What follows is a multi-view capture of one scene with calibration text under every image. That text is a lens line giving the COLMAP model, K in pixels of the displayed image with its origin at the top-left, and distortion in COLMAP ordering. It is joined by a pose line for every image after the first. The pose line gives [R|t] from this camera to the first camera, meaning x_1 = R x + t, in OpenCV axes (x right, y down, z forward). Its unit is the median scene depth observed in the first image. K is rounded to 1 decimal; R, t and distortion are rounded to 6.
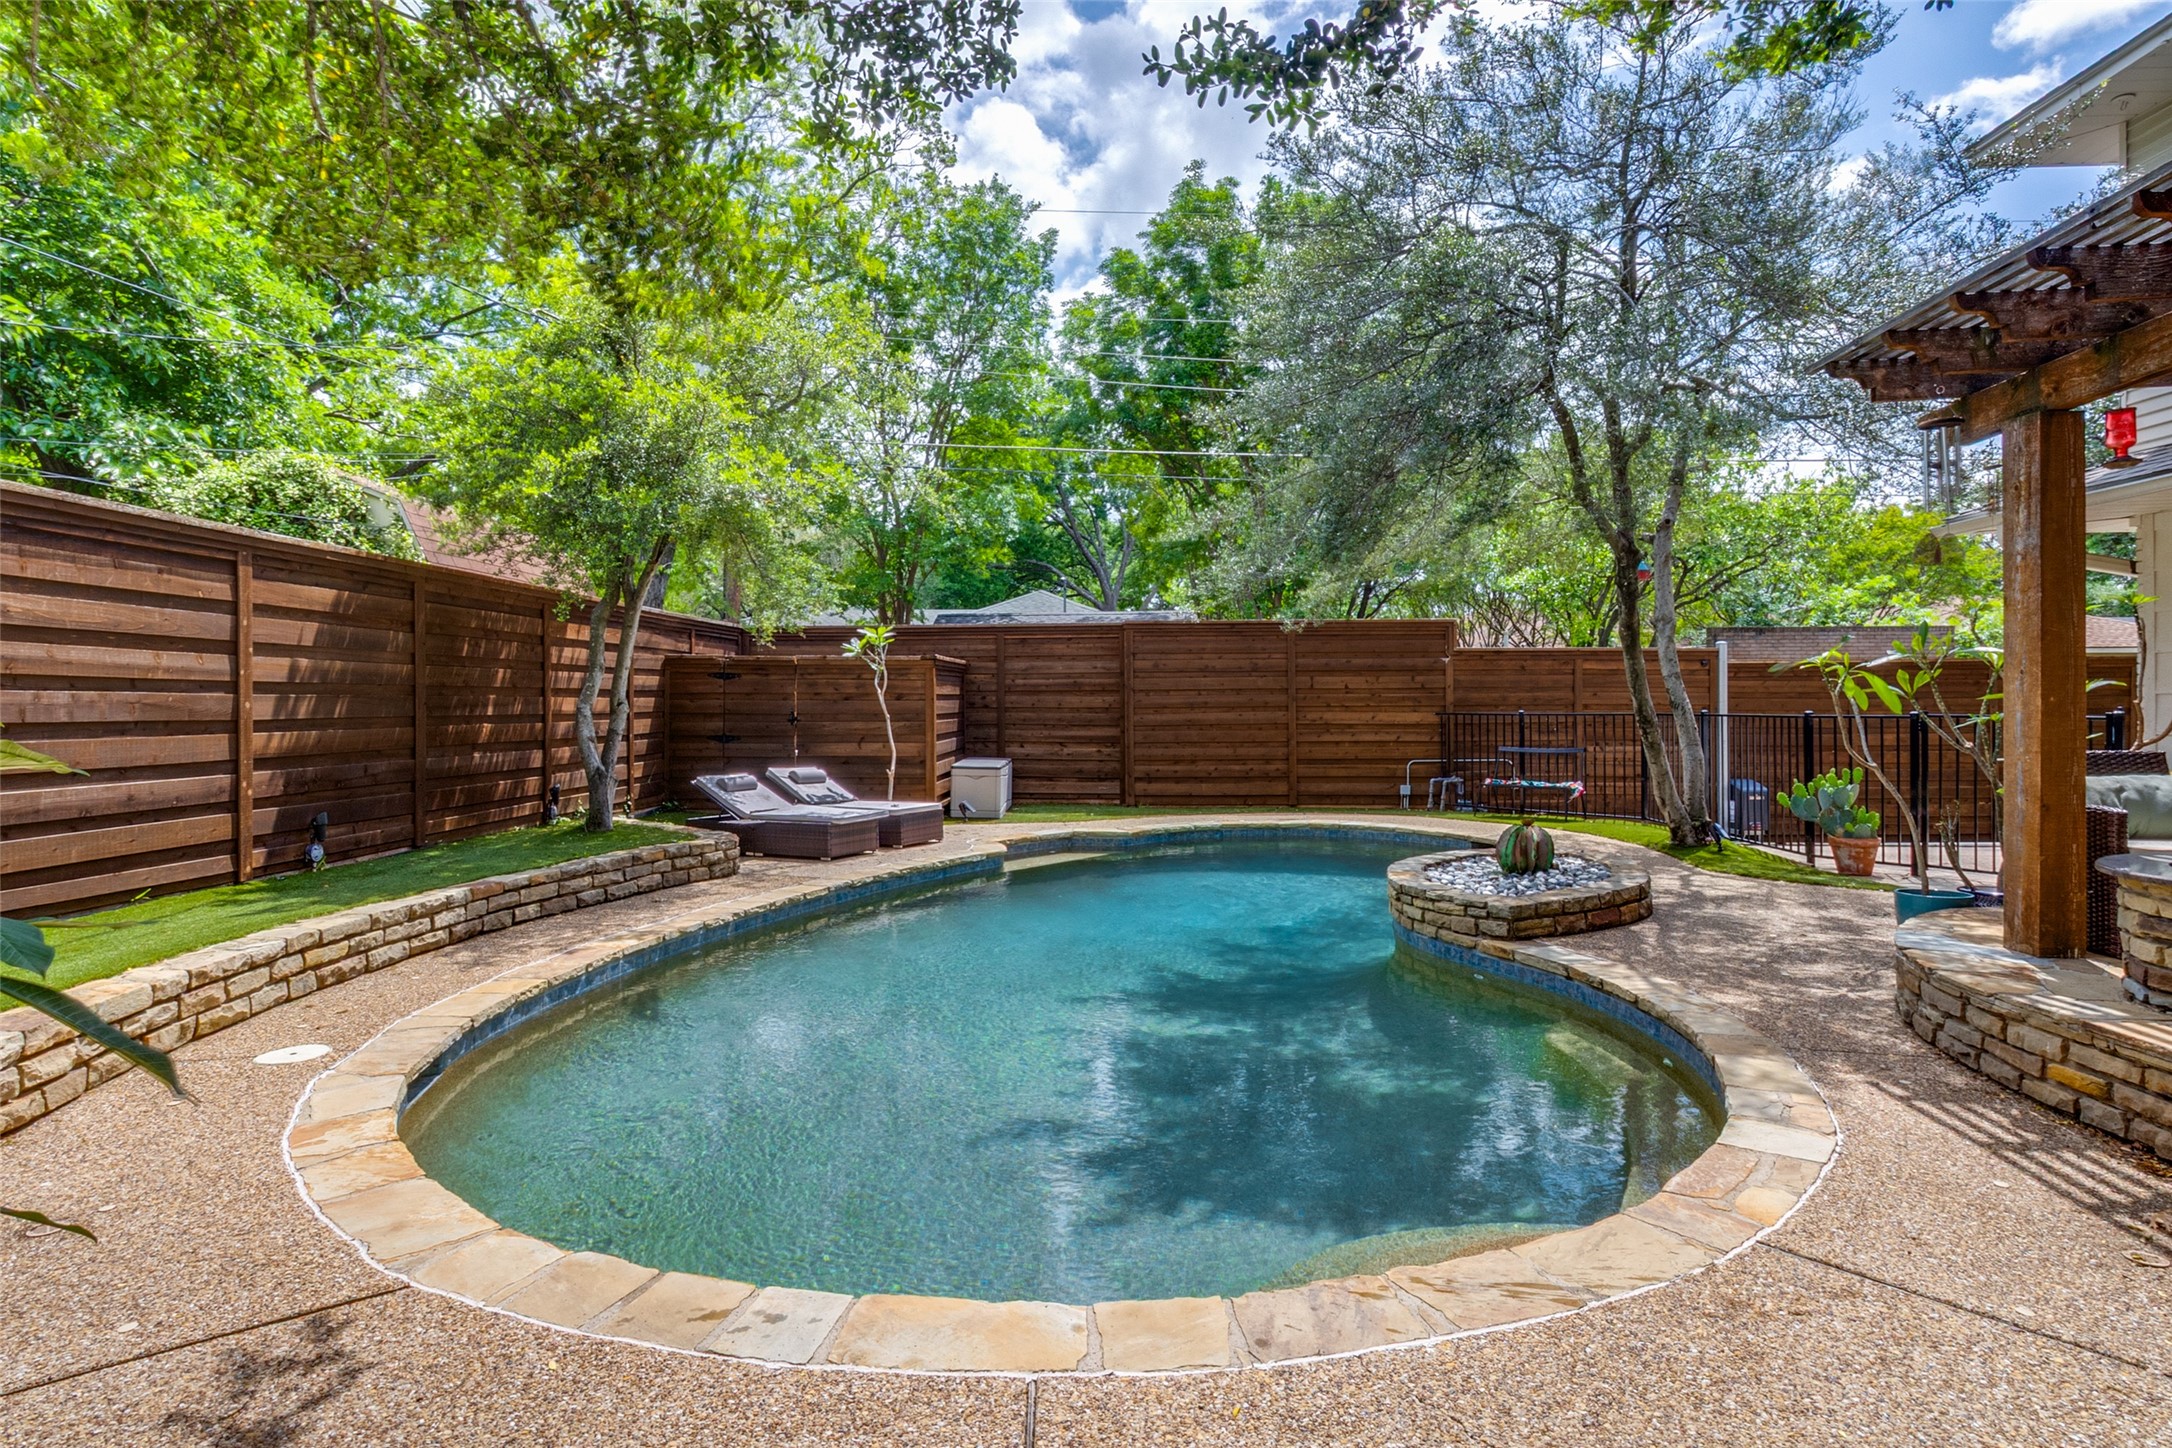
lens RADIAL K [[1158.5, 0, 1086.0], [0, 1158.5, 724.0], [0, 0, 1]] dist [-0.003430, 0.013863]
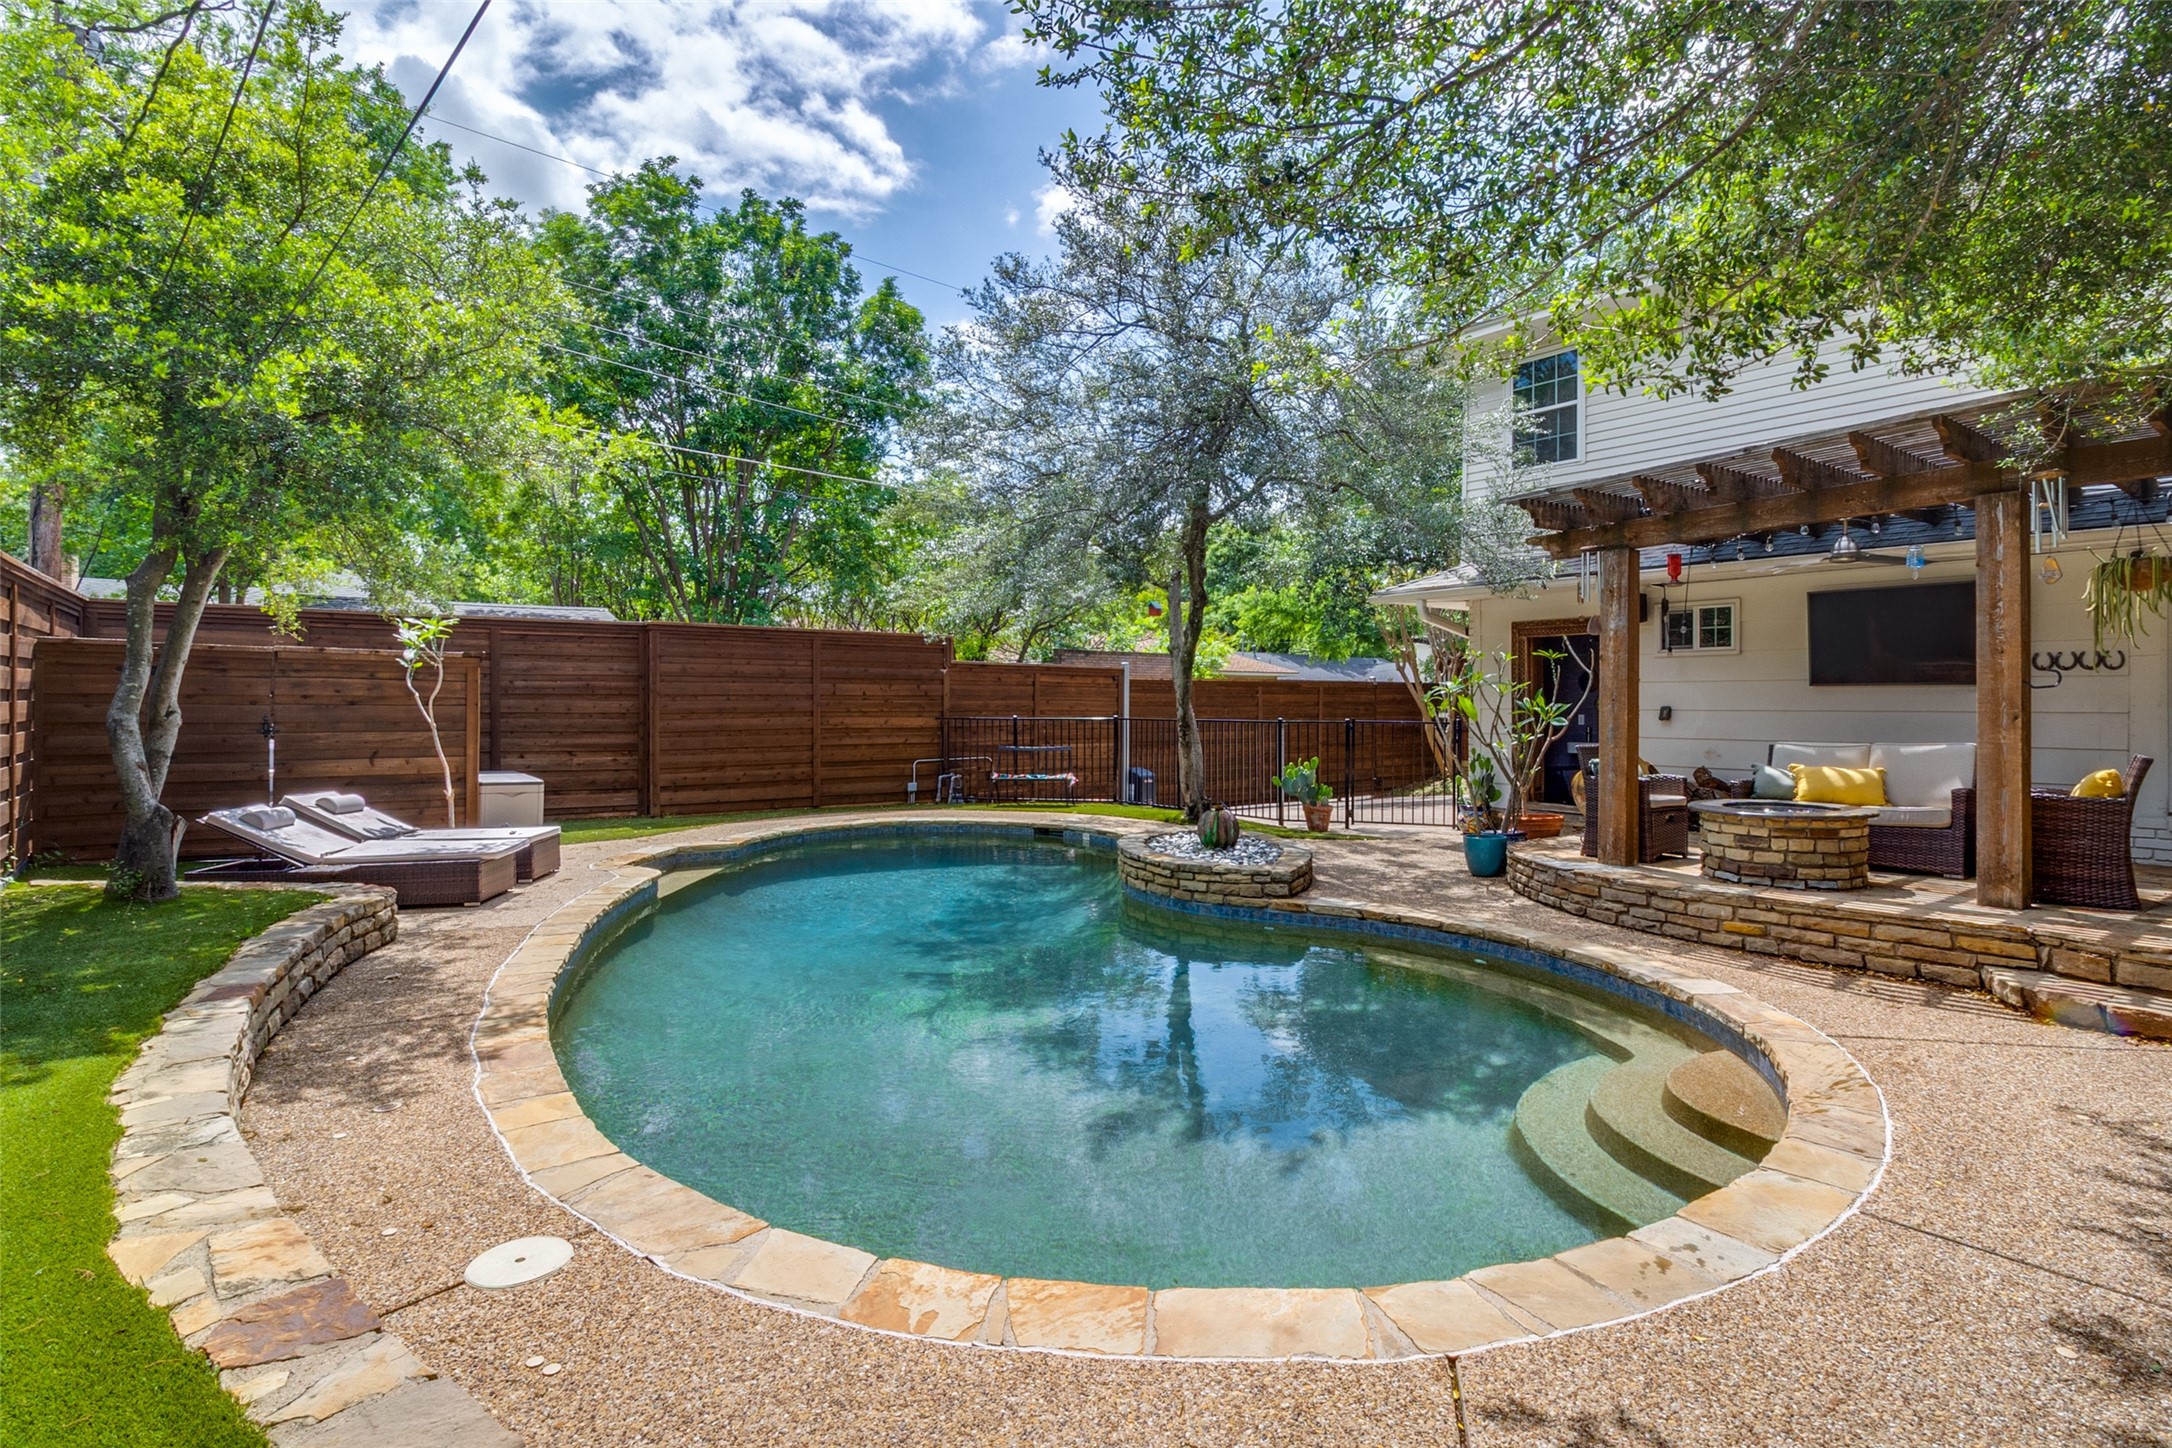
lens RADIAL K [[1080.0, 0, 1087.2], [0, 1080.0, 698.5], [0, 0, 1]] dist [0.018575, -0.011063]
pose [[0.756523, 0.008289, 0.653914, -0.666491], [0.005753, 0.999797, -0.019330, -0.016472], [-0.653942, 0.018385, 0.756322, 0.247742]]
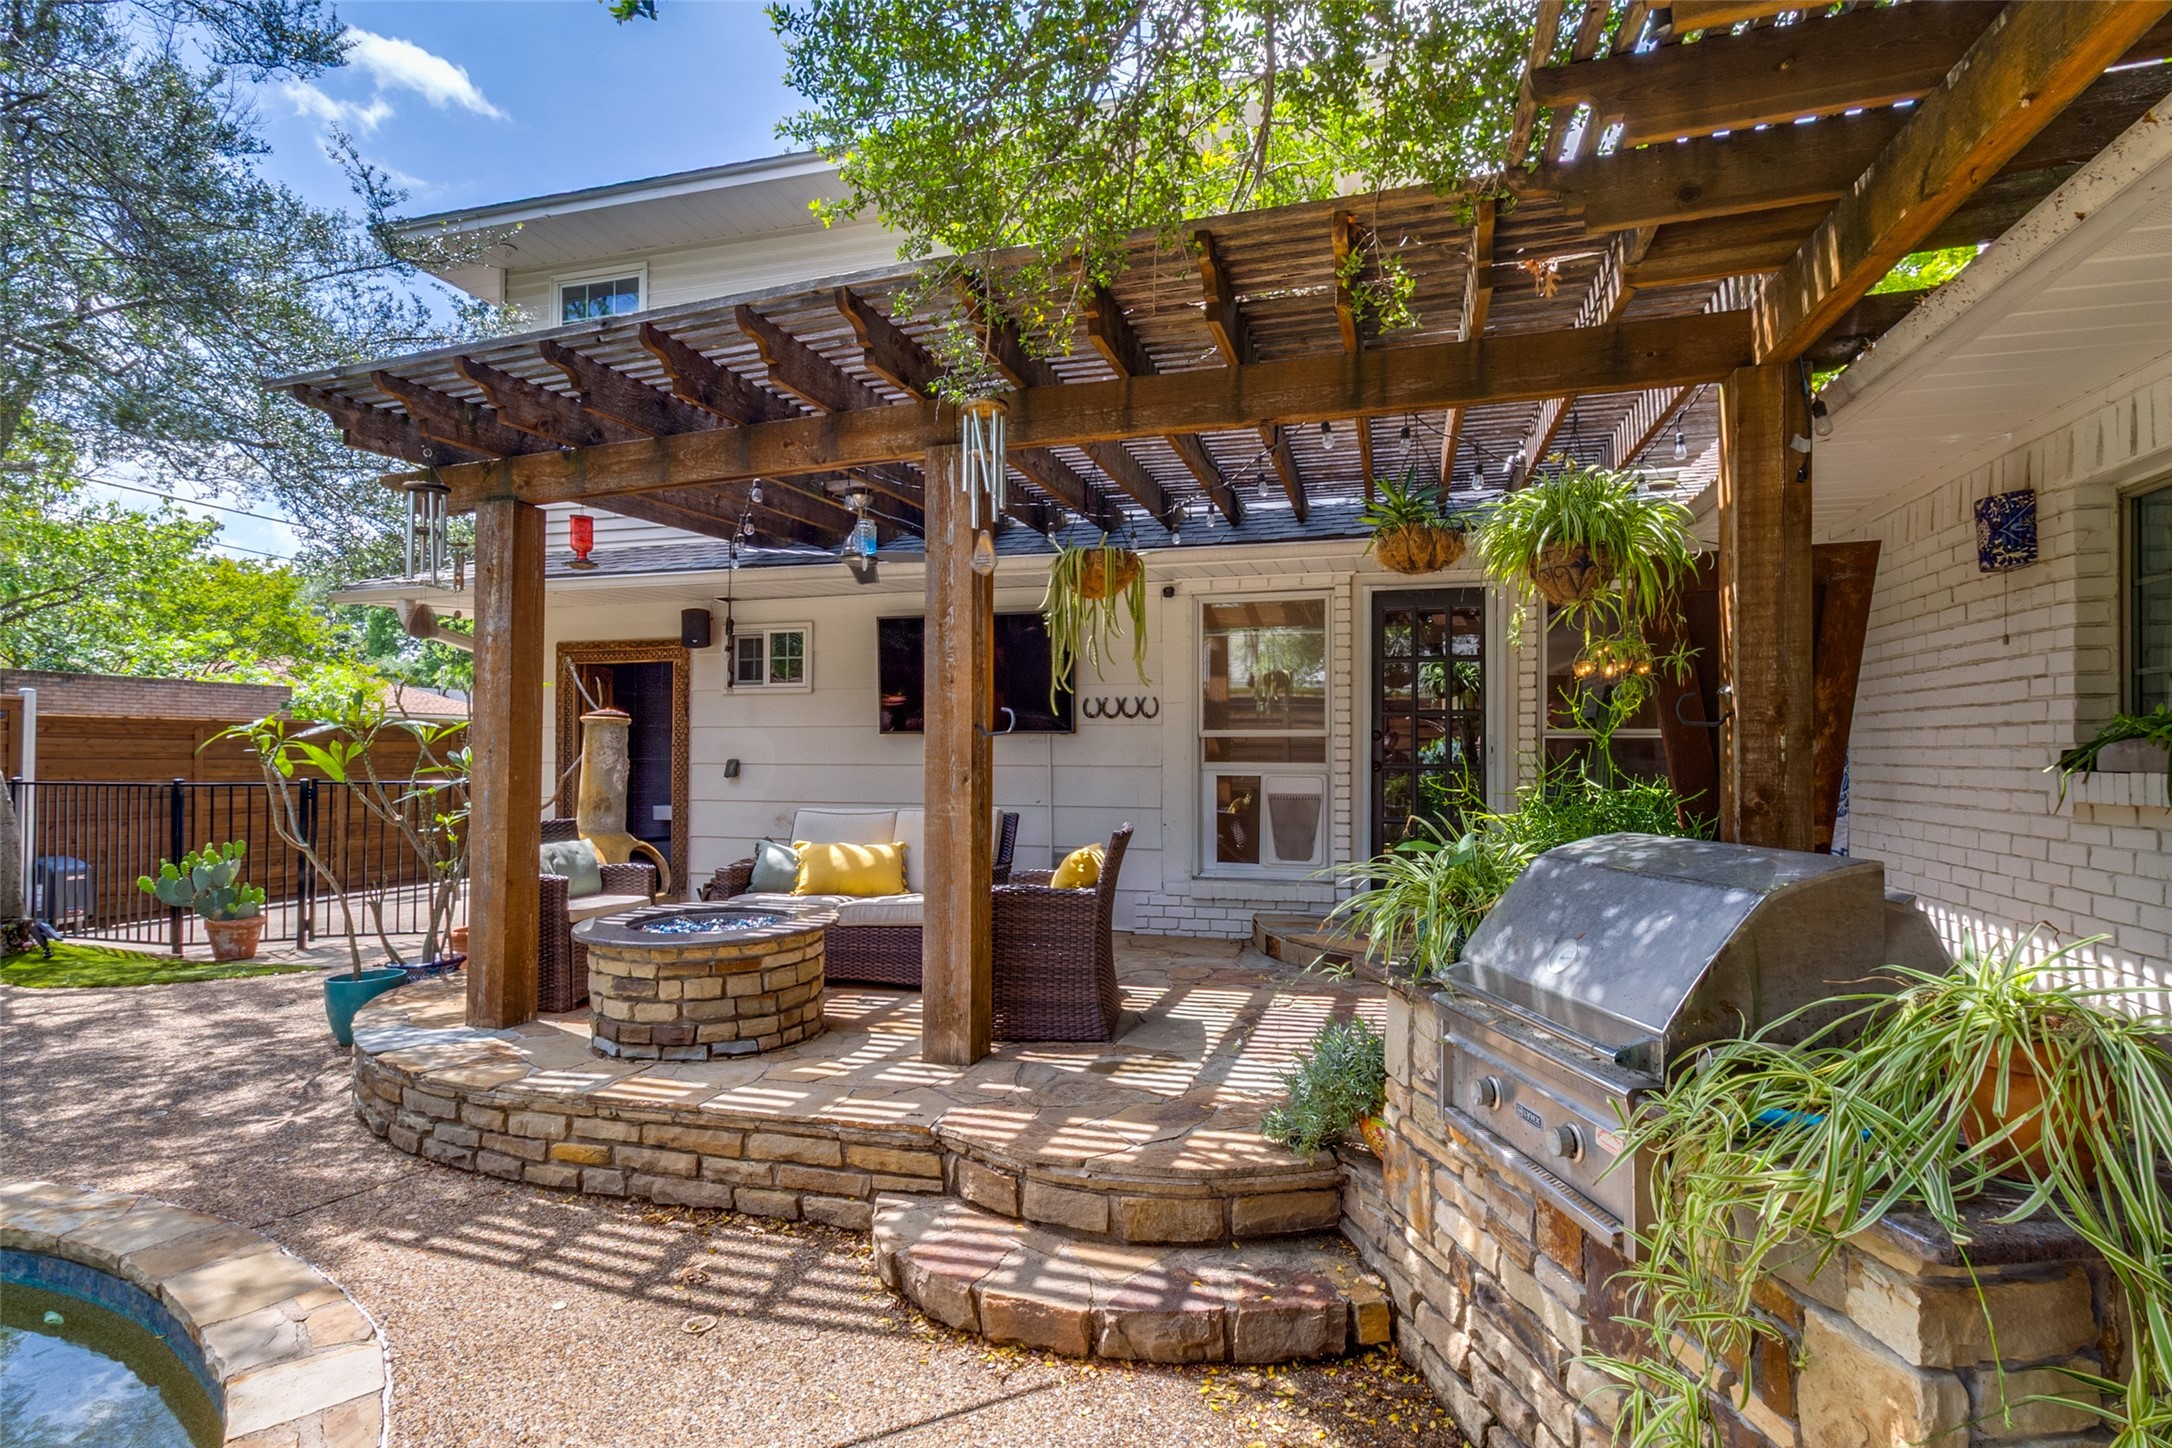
lens RADIAL K [[1036.4, 0, 1123.2], [0, 1036.4, 735.5], [0, 0, 1]] dist [0.000164, 0.000699]
pose [[0.225239, 0.022691, 0.974039, 0.036535], [0.012756, 0.999574, -0.026236, -0.022019], [-0.974220, 0.018334, 0.224854, 0.206455]]
